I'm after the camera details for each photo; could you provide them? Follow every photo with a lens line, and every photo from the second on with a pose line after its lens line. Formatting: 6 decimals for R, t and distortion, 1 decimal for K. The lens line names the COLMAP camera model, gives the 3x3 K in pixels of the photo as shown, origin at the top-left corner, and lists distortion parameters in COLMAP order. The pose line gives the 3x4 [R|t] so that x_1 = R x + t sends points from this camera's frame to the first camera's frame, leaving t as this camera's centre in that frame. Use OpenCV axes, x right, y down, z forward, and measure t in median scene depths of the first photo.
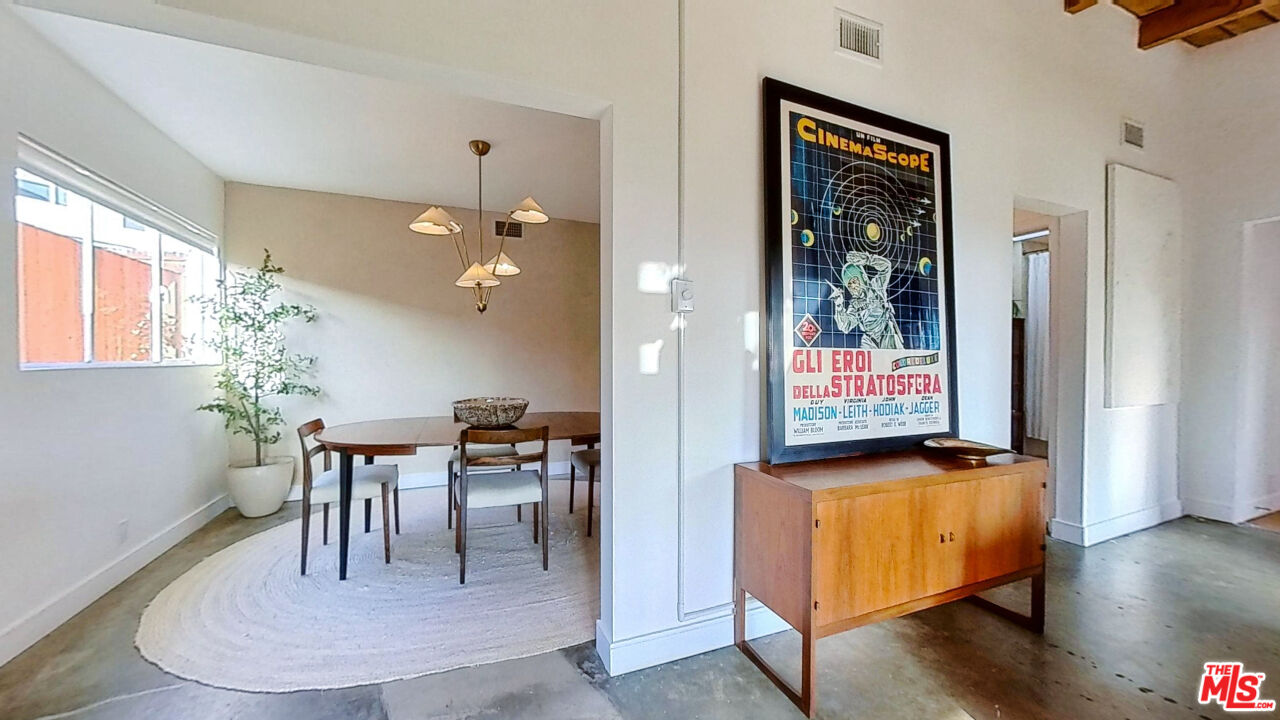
lens RADIAL K [[466.2, 0, 640.3], [0, 466.2, 364.1], [0, 0, 1]] dist [-0.001429, -0.000745]
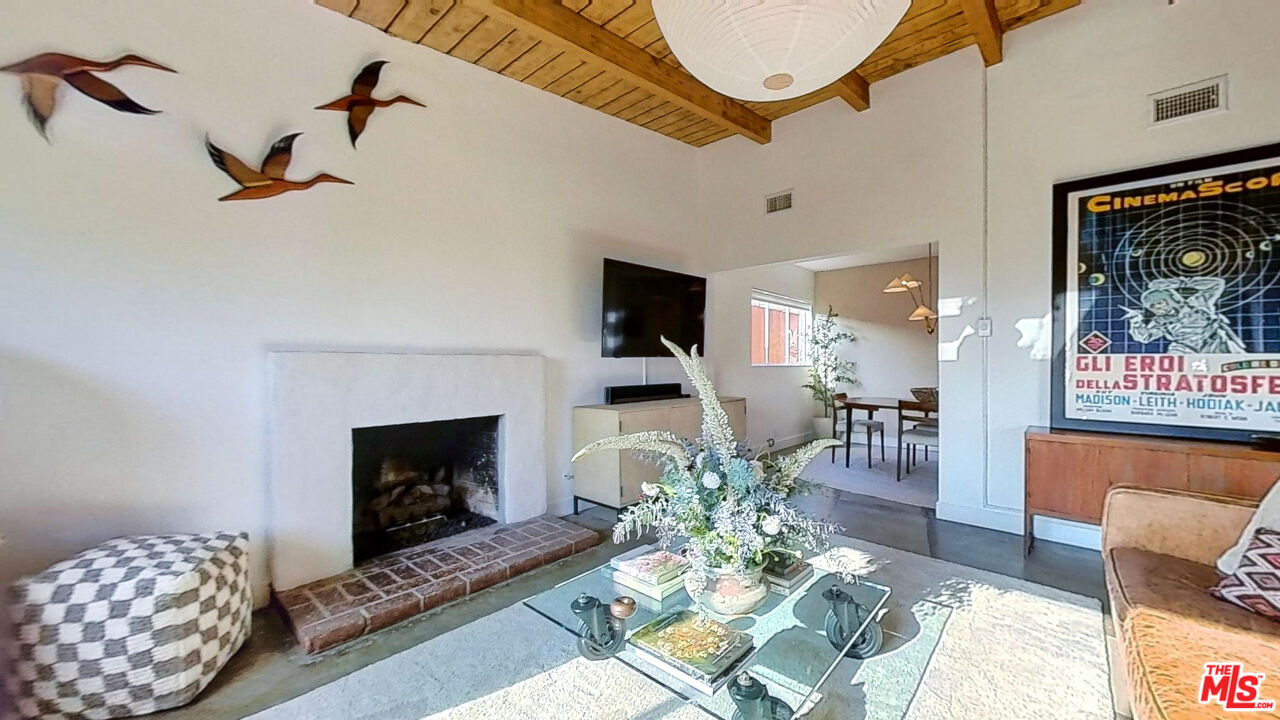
lens RADIAL K [[466.2, 0, 638.9], [0, 466.2, 364.7], [0, 0, 1]] dist [-0.001429, -0.000745]
pose [[0.416393, 0.003793, -0.909177, 1.020658], [-0.013006, 0.999914, -0.001785, 0.017730], [0.909092, 0.012568, 0.416406, -0.852686]]
